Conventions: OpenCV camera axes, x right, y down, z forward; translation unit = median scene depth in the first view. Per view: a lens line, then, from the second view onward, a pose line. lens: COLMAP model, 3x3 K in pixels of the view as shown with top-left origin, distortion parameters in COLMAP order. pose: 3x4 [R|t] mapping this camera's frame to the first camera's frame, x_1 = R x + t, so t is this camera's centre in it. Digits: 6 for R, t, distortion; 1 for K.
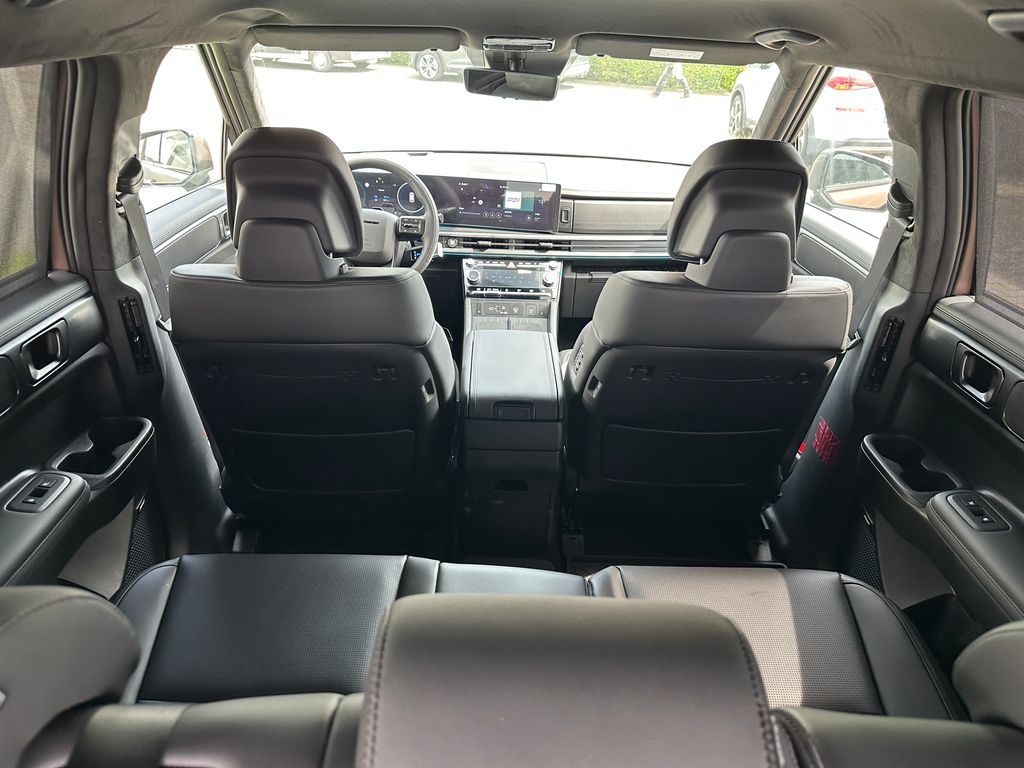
lens RADIAL K [[724.1, 0, 509.5], [0, 724.1, 387.4], [0, 0, 1]] dist [0.025107, -0.042729]
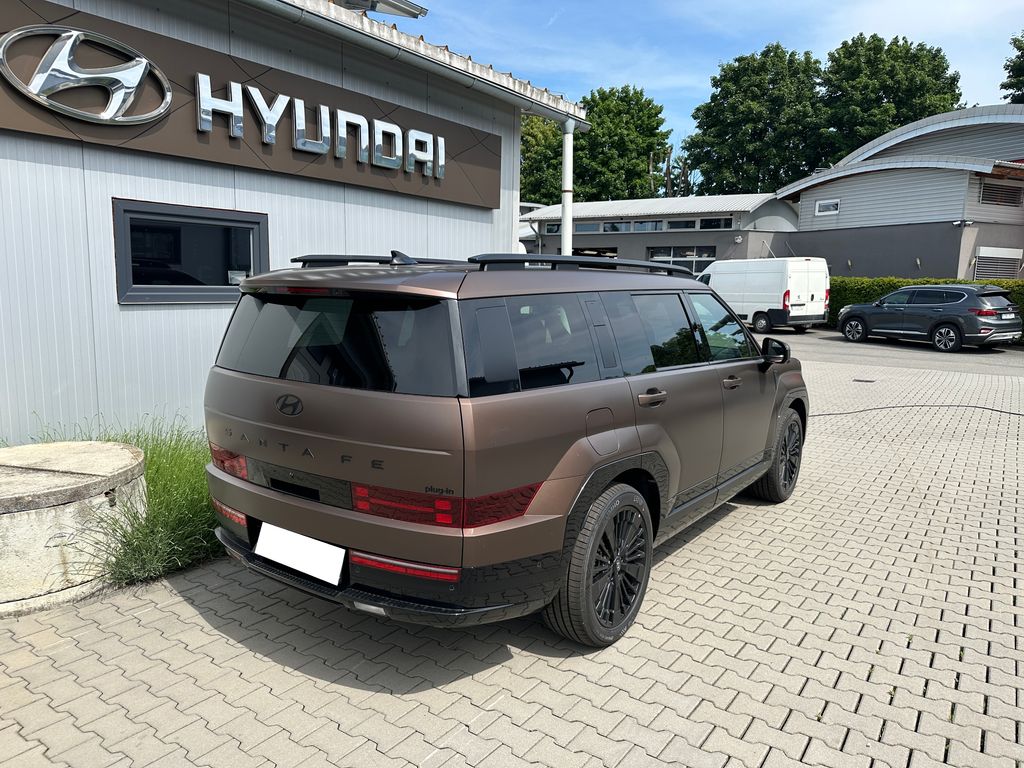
lens RADIAL K [[724.1, 0, 513.4], [0, 724.1, 385.3], [0, 0, 1]] dist [0.025107, -0.042729]
pose [[0.805178, 0.062413, -0.589739, 1.124476], [-0.260013, 0.930920, -0.256478, 0.593464], [0.532993, 0.359850, 0.765785, -1.090642]]
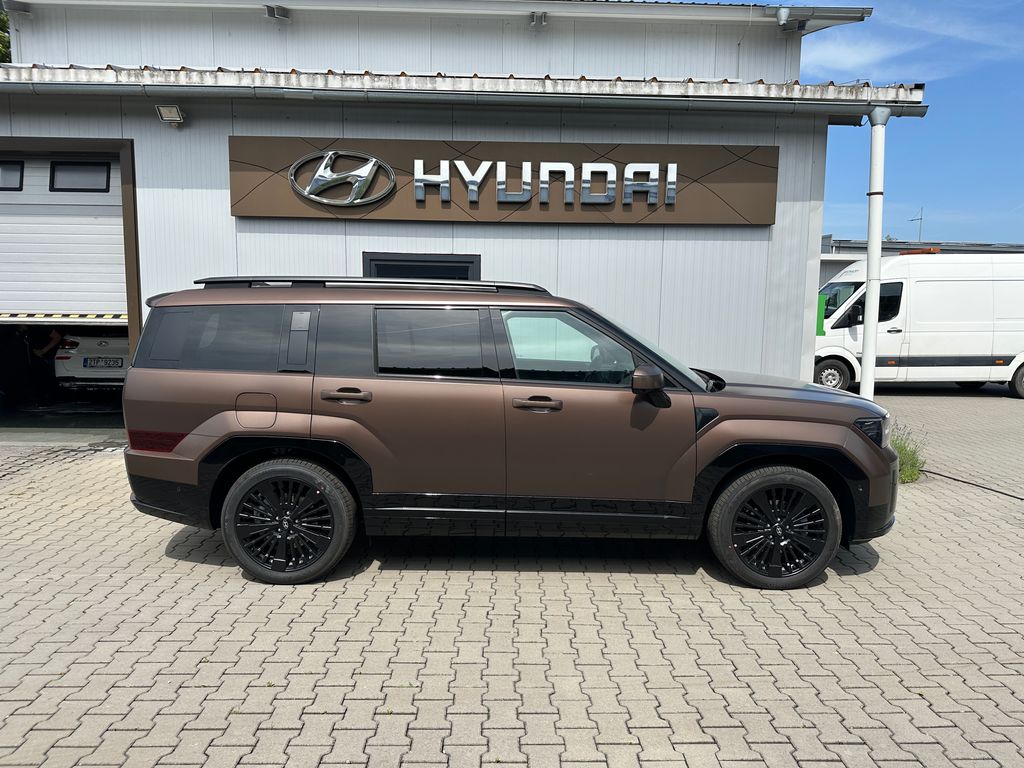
lens RADIAL K [[724.1, 0, 507.6], [0, 724.1, 387.0], [0, 0, 1]] dist [0.025107, -0.042729]
pose [[-0.005490, 0.072259, -0.997371, 2.284840], [-0.465783, 0.882398, 0.066493, -0.211712], [0.884882, 0.464923, 0.028812, 0.626558]]
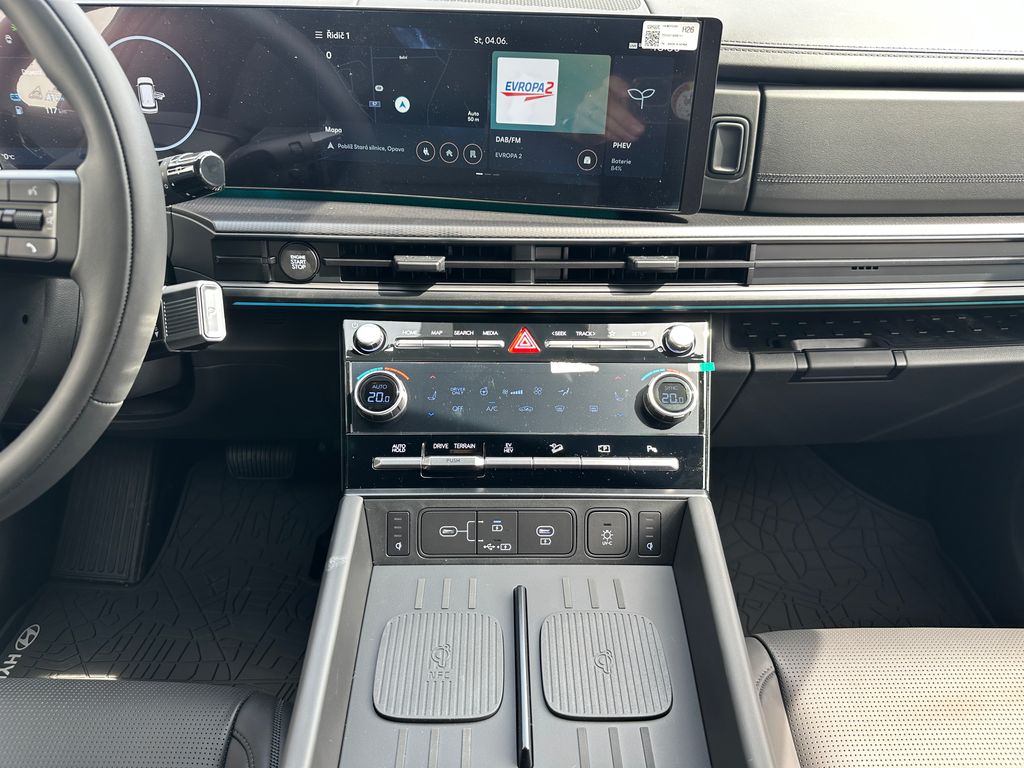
lens RADIAL K [[724.1, 0, 513.5], [0, 724.1, 388.9], [0, 0, 1]] dist [0.025107, -0.042729]
pose [[0.999614, -0.020729, -0.018487, 0.003253], [0.022084, 0.996834, 0.076378, -0.175160], [0.016845, -0.076756, 0.996908, 0.744220]]
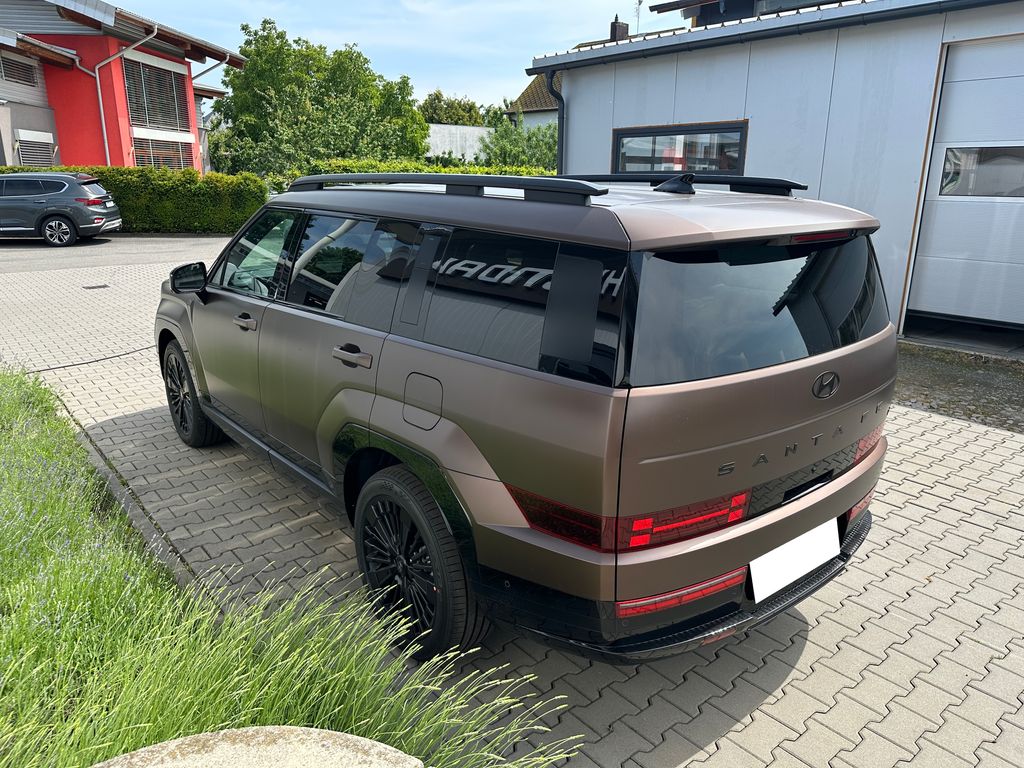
lens RADIAL K [[724.1, 0, 517.9], [0, 724.1, 388.7], [0, 0, 1]] dist [0.025107, -0.042729]
pose [[0.777777, -0.206339, 0.593706, -0.953359], [0.304995, 0.949818, -0.069450, 0.335068], [-0.549582, 0.235094, 0.801680, -0.878193]]
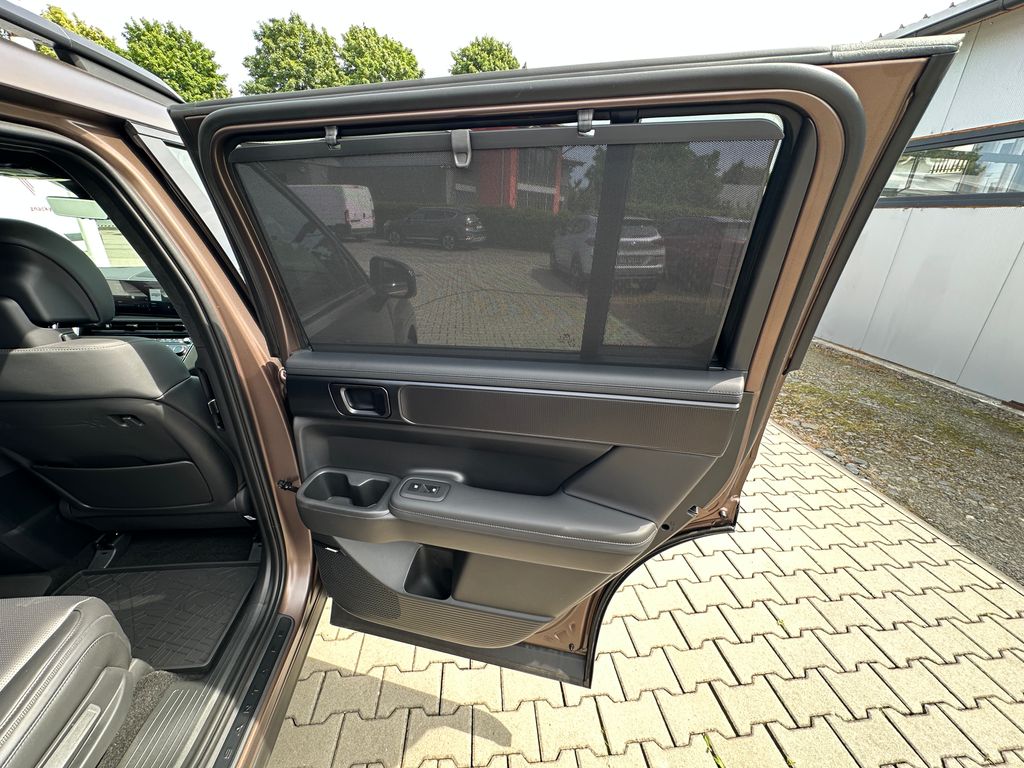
lens RADIAL K [[408.5, 0, 511.7], [0, 408.5, 384.0], [0, 0, 1]] dist [-0.003292, 0.000573]
pose [[0.995919, -0.037366, 0.082155, 0.621605], [0.043827, 0.995966, -0.078300, 0.002340], [-0.078897, 0.081581, 0.993539, 0.188795]]
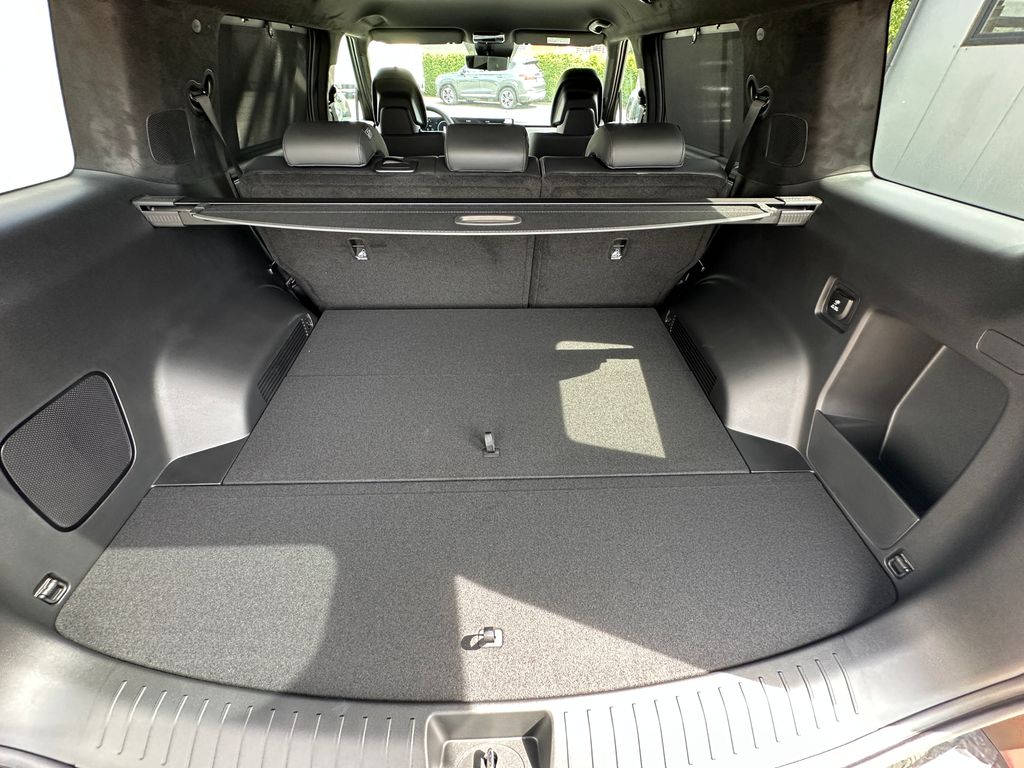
lens RADIAL K [[408.5, 0, 513.2], [0, 408.5, 387.0], [0, 0, 1]] dist [-0.003292, 0.000573]
pose [[0.999292, -0.036592, 0.008731, 0.029406], [0.034194, 0.980262, 0.194721, 0.263720], [-0.015683, -0.194285, 0.980820, -0.343147]]
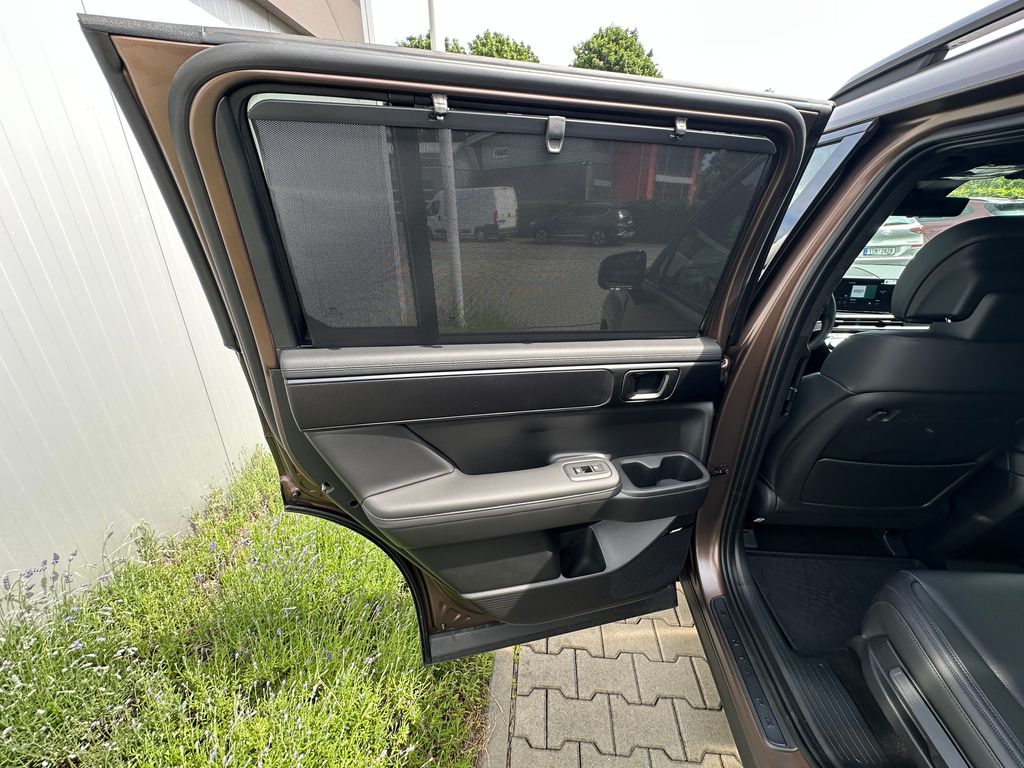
lens RADIAL K [[408.5, 0, 507.4], [0, 408.5, 384.5], [0, 0, 1]] dist [-0.003292, 0.000573]
pose [[0.992671, -0.000600, -0.120850, -0.593532], [-0.008368, 0.997247, -0.073683, -0.009898], [0.120562, 0.074154, 0.989932, 0.134911]]
